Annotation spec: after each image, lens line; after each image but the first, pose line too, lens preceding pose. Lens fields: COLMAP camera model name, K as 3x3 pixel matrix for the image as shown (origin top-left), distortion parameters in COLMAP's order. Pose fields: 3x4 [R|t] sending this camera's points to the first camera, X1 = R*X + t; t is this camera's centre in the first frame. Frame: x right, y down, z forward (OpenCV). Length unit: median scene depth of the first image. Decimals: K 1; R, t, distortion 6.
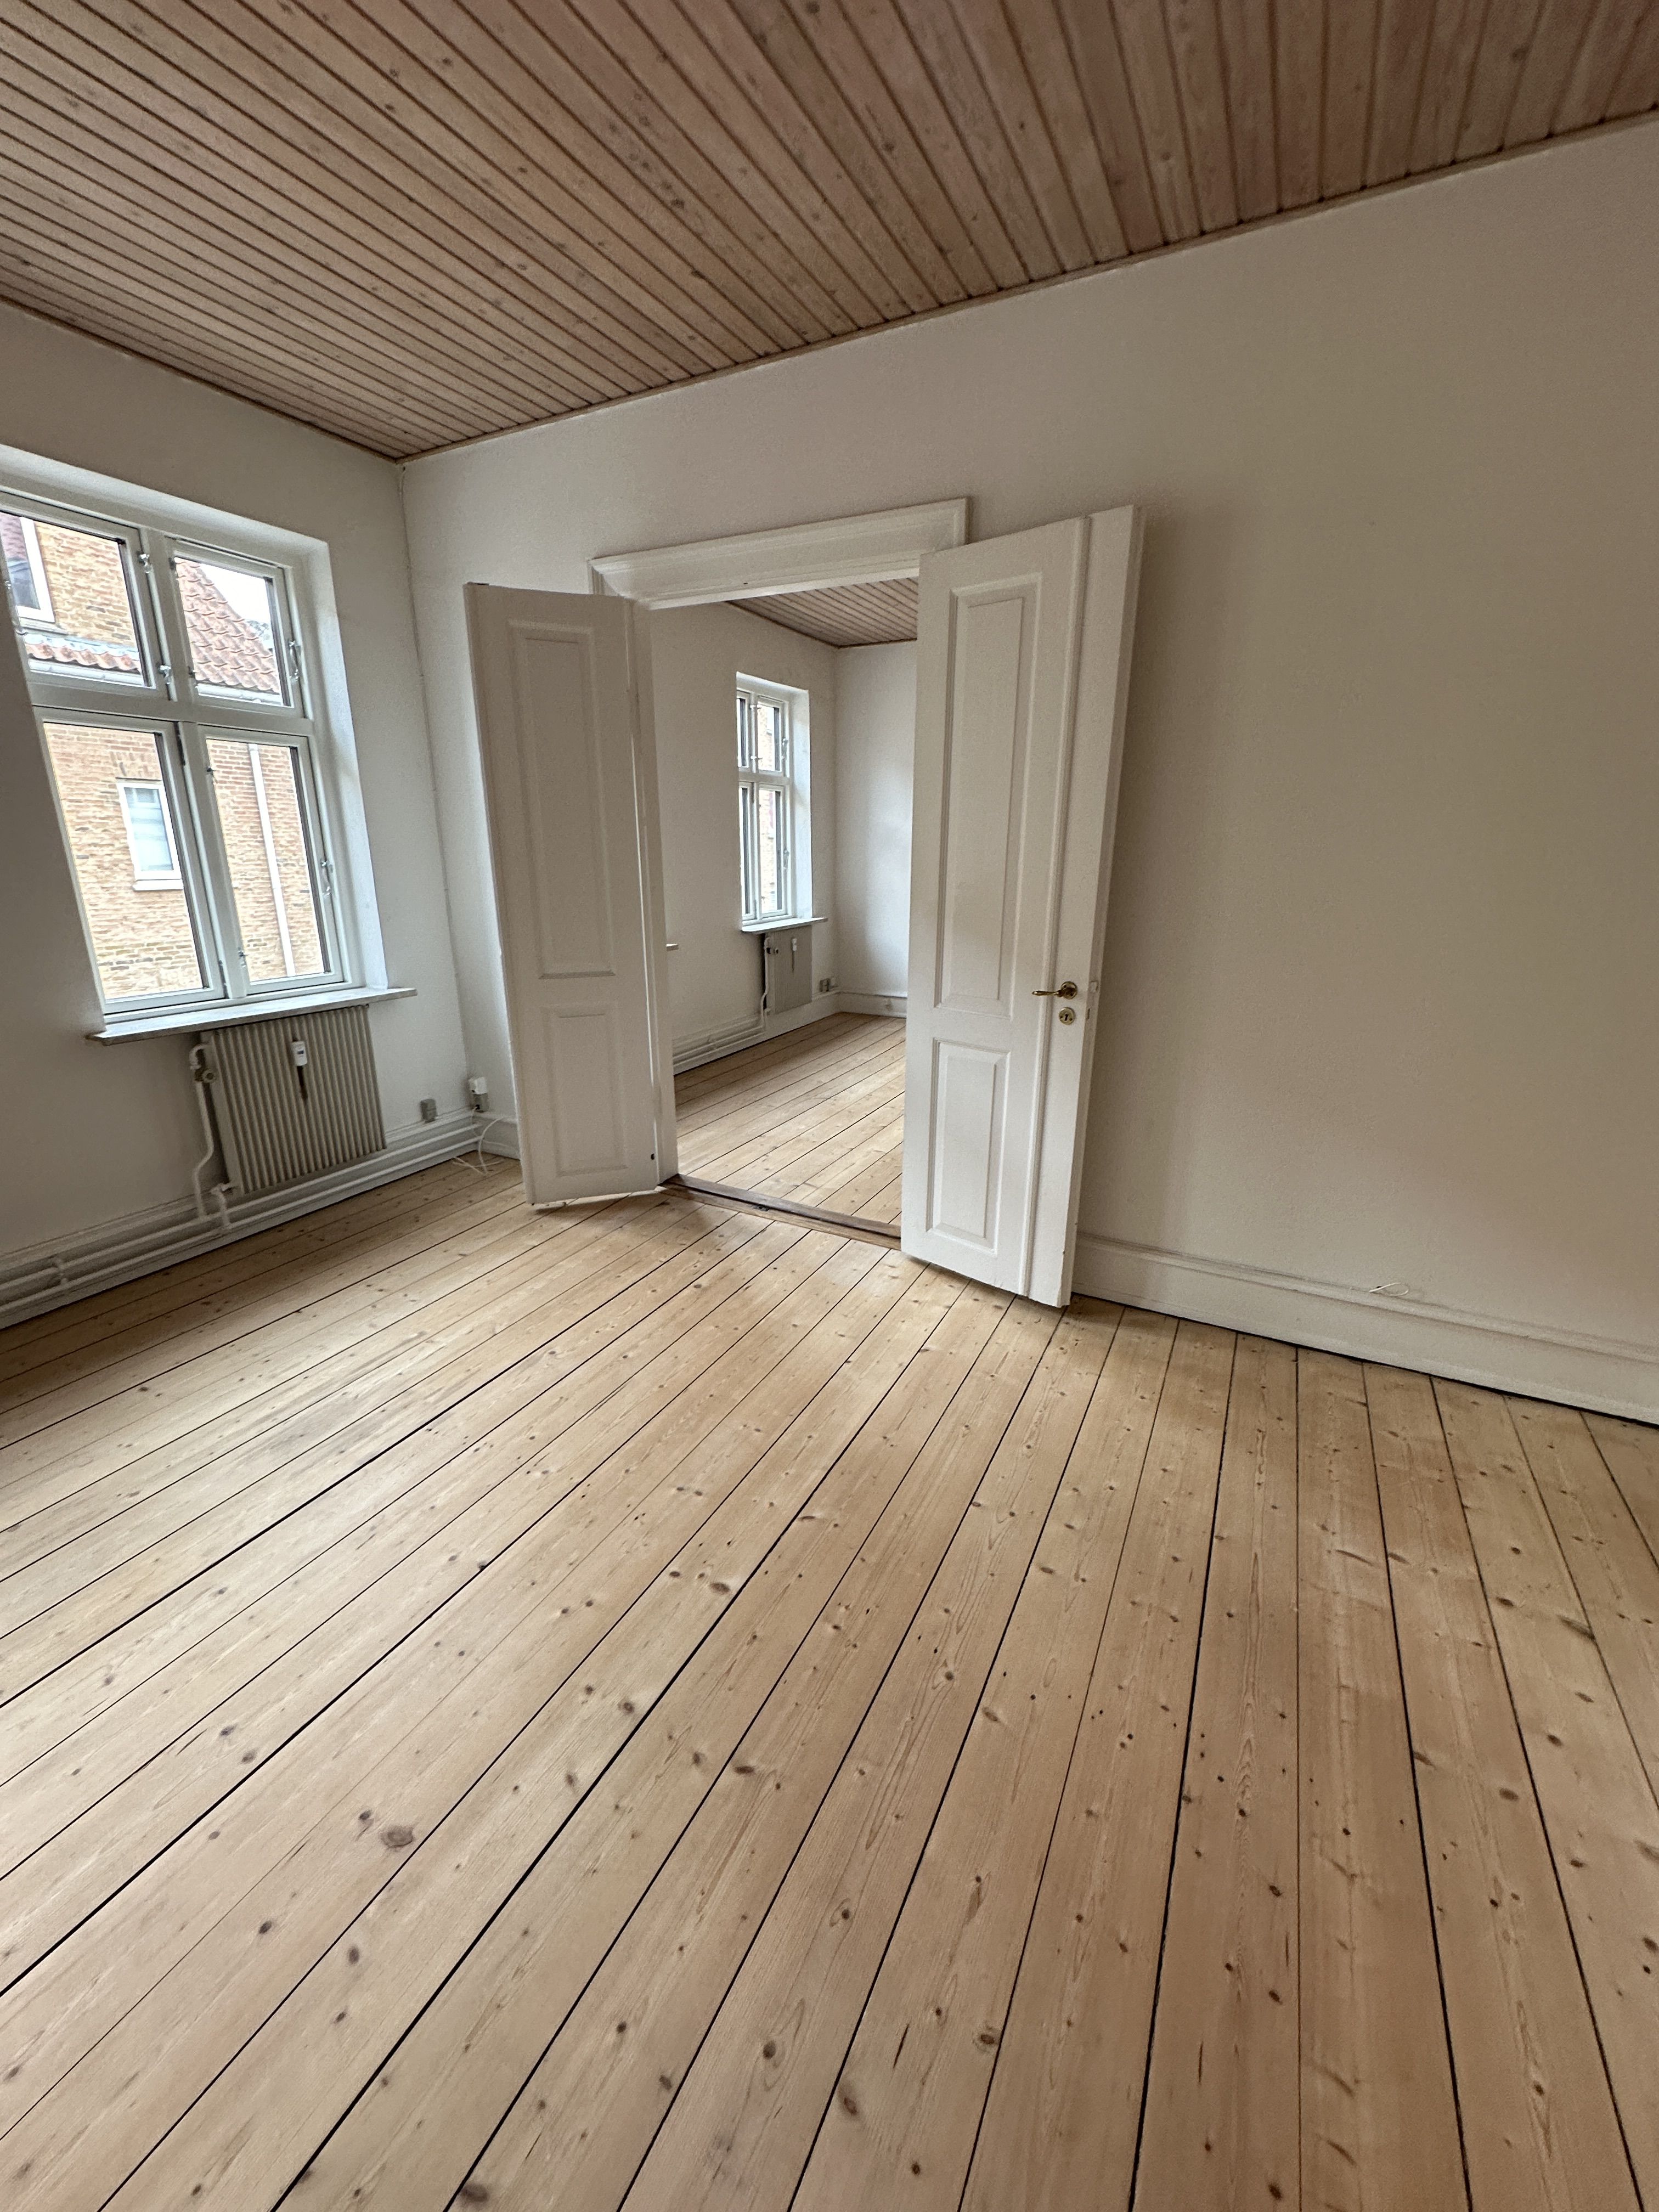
lens RADIAL K [[886.7, 0, 831.7], [0, 886.7, 1102.3], [0, 0, 1]] dist [-0.001685, -0.000244]
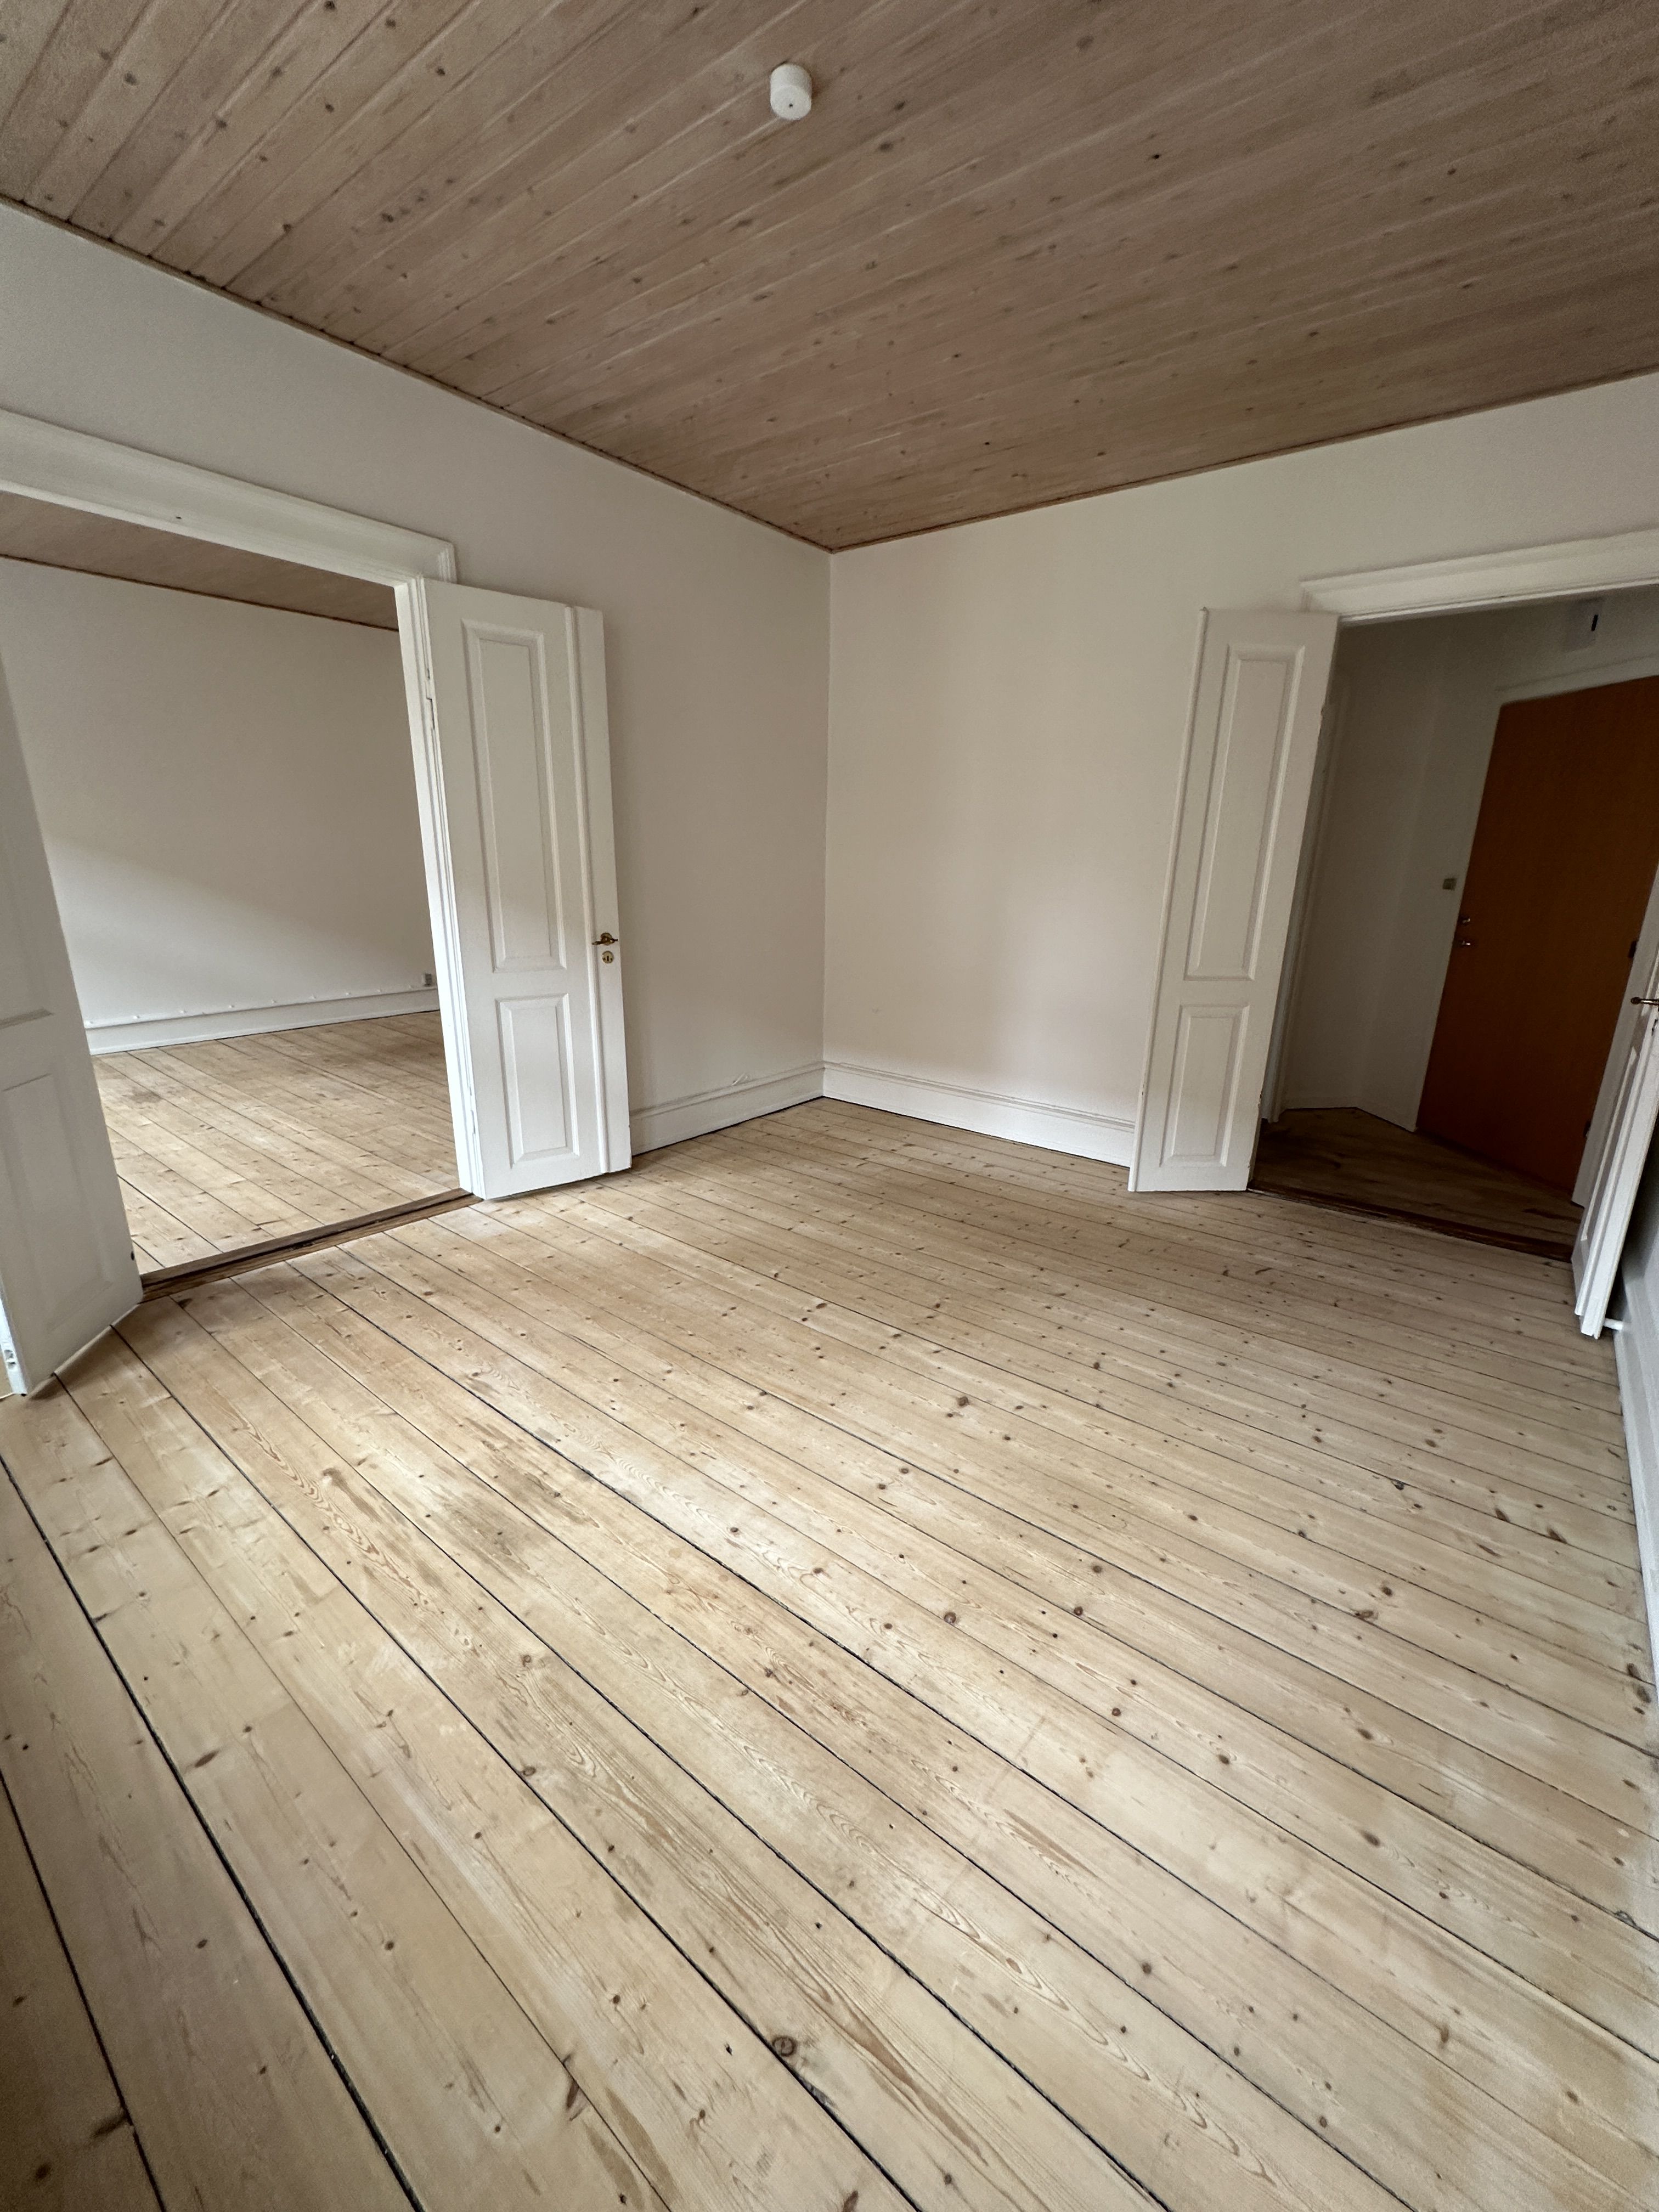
lens RADIAL K [[886.7, 0, 830.5], [0, 886.7, 1102.8], [0, 0, 1]] dist [-0.001685, -0.000244]
pose [[0.191730, -0.271997, 0.943004, -1.059674], [0.260302, 0.940513, 0.218354, -0.095350], [-0.946299, 0.203601, 0.251126, 0.354931]]
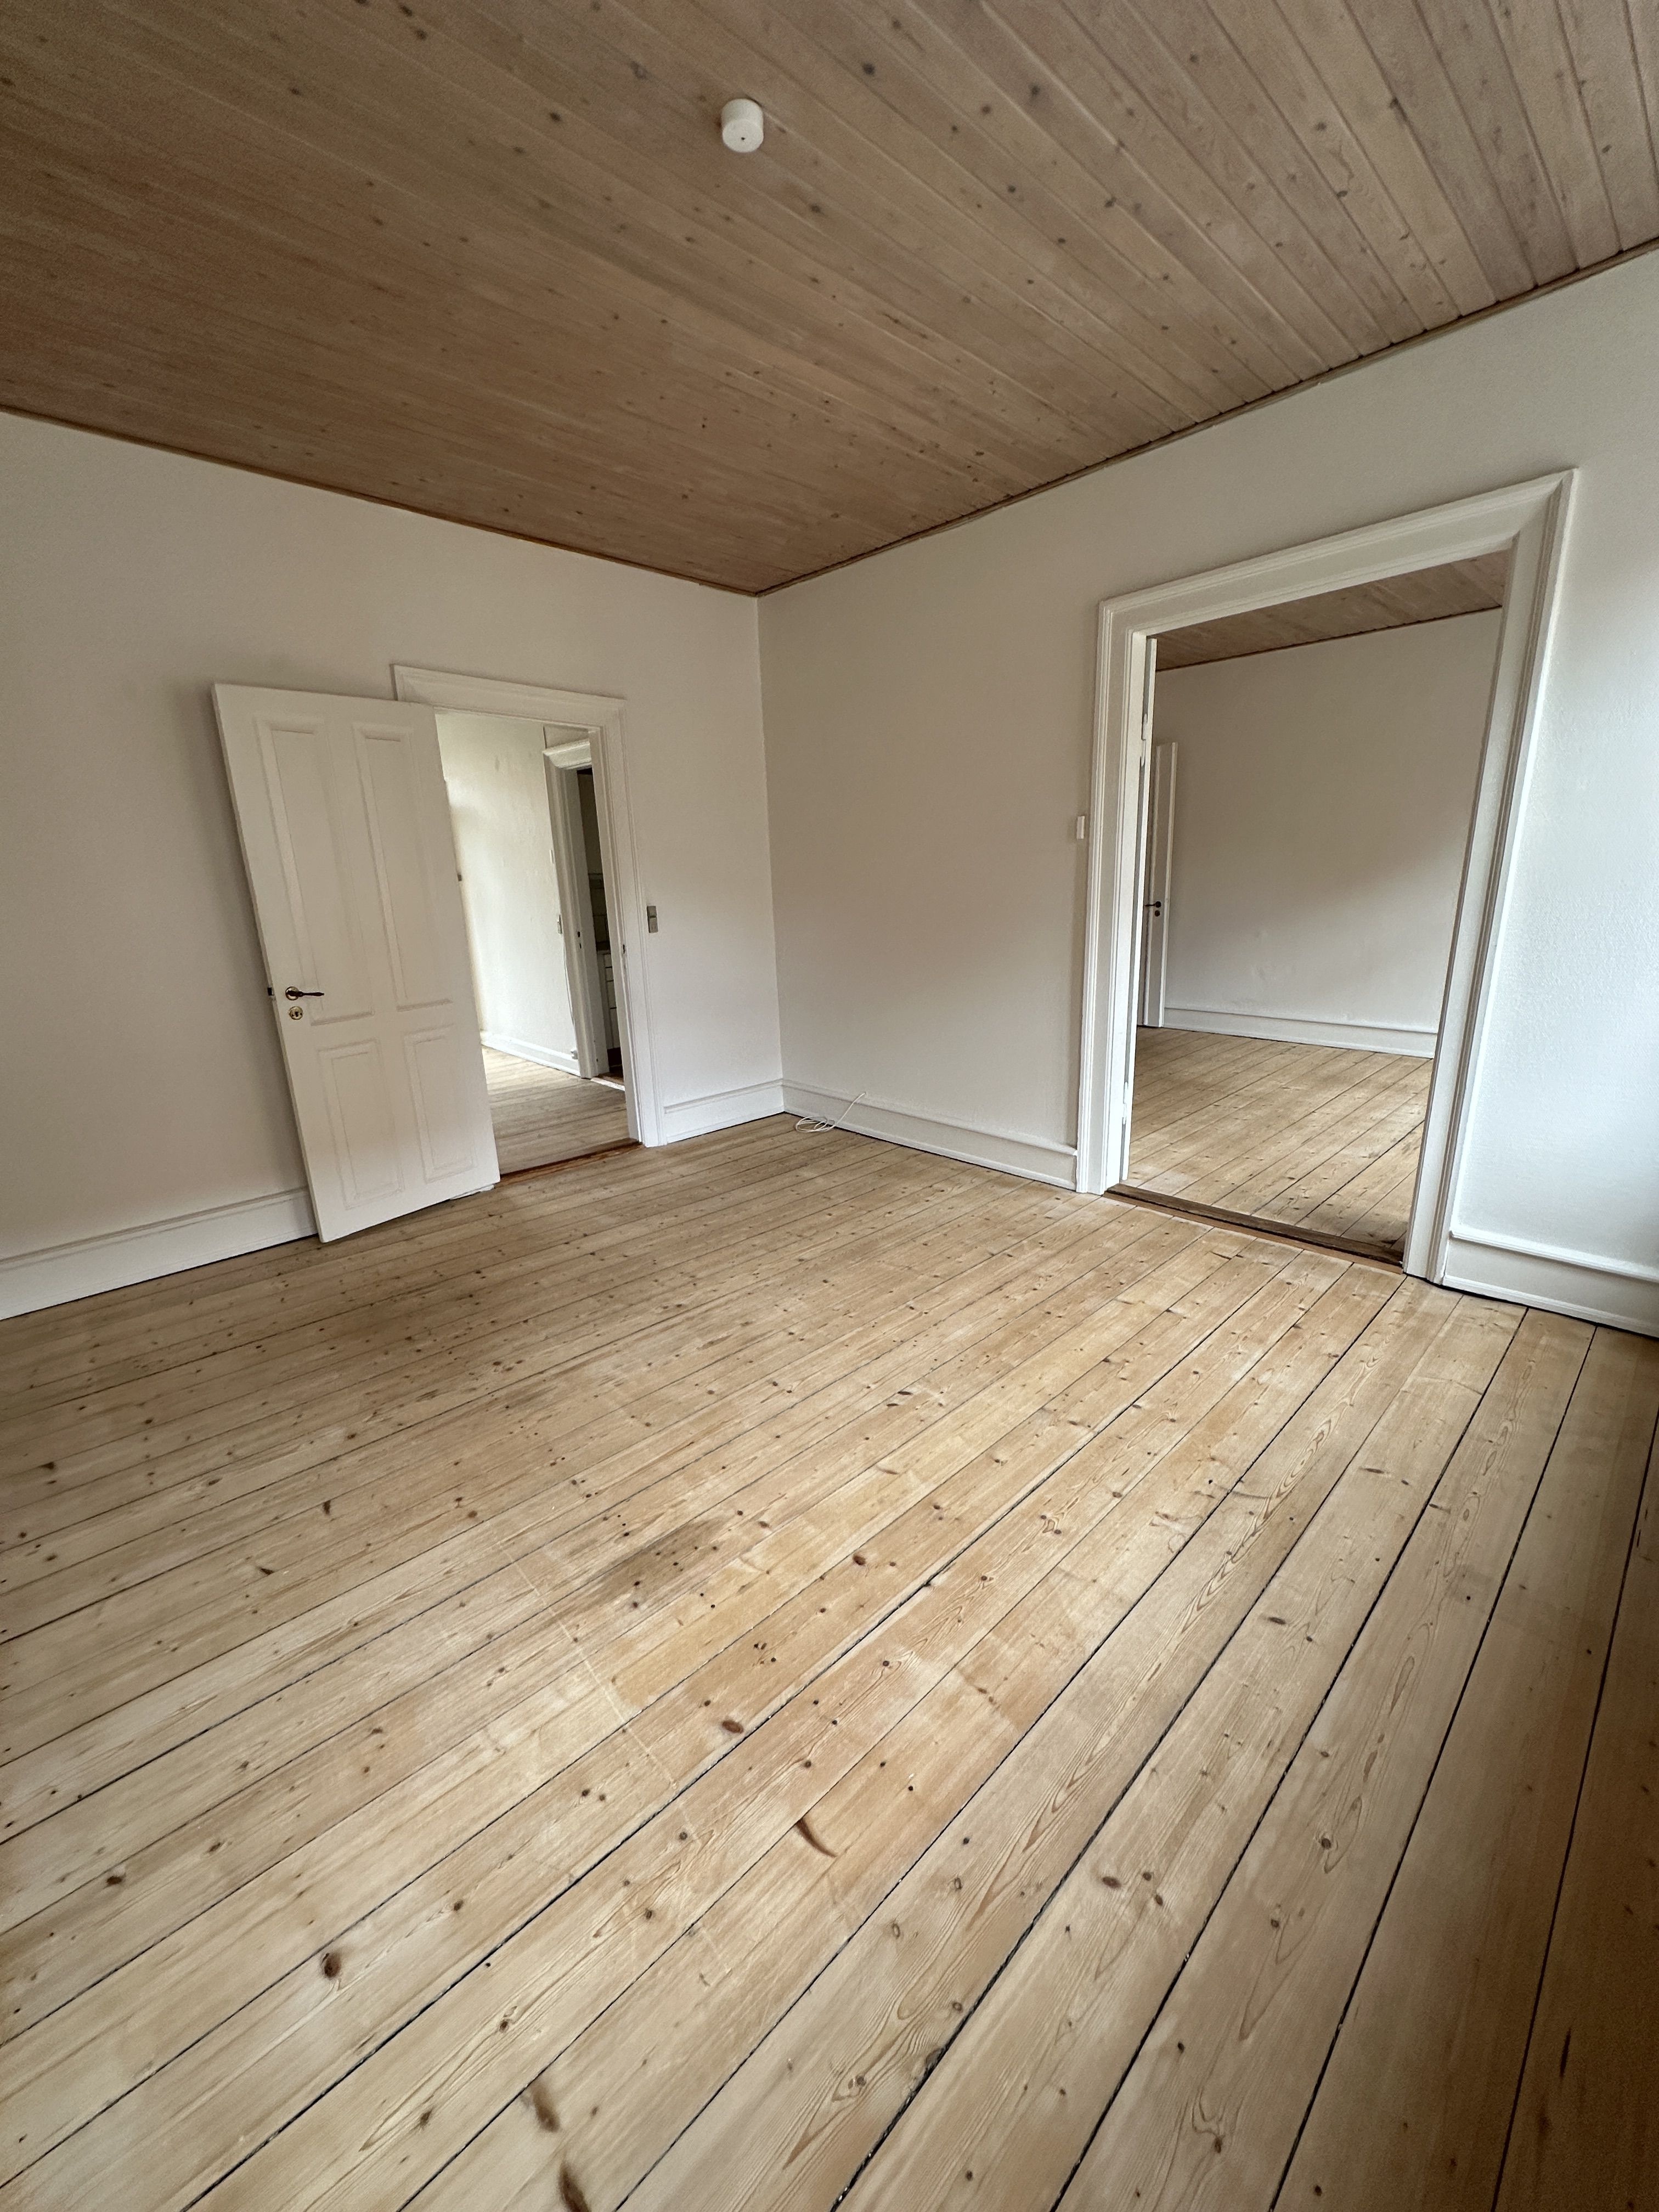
lens RADIAL K [[886.7, 0, 825.7], [0, 886.7, 1106.9], [0, 0, 1]] dist [-0.001685, -0.000244]
pose [[-0.947103, -0.050243, 0.316972, 0.113271], [0.124679, 0.852486, 0.507664, -0.756368], [-0.295721, 0.520330, -0.801128, 2.581971]]
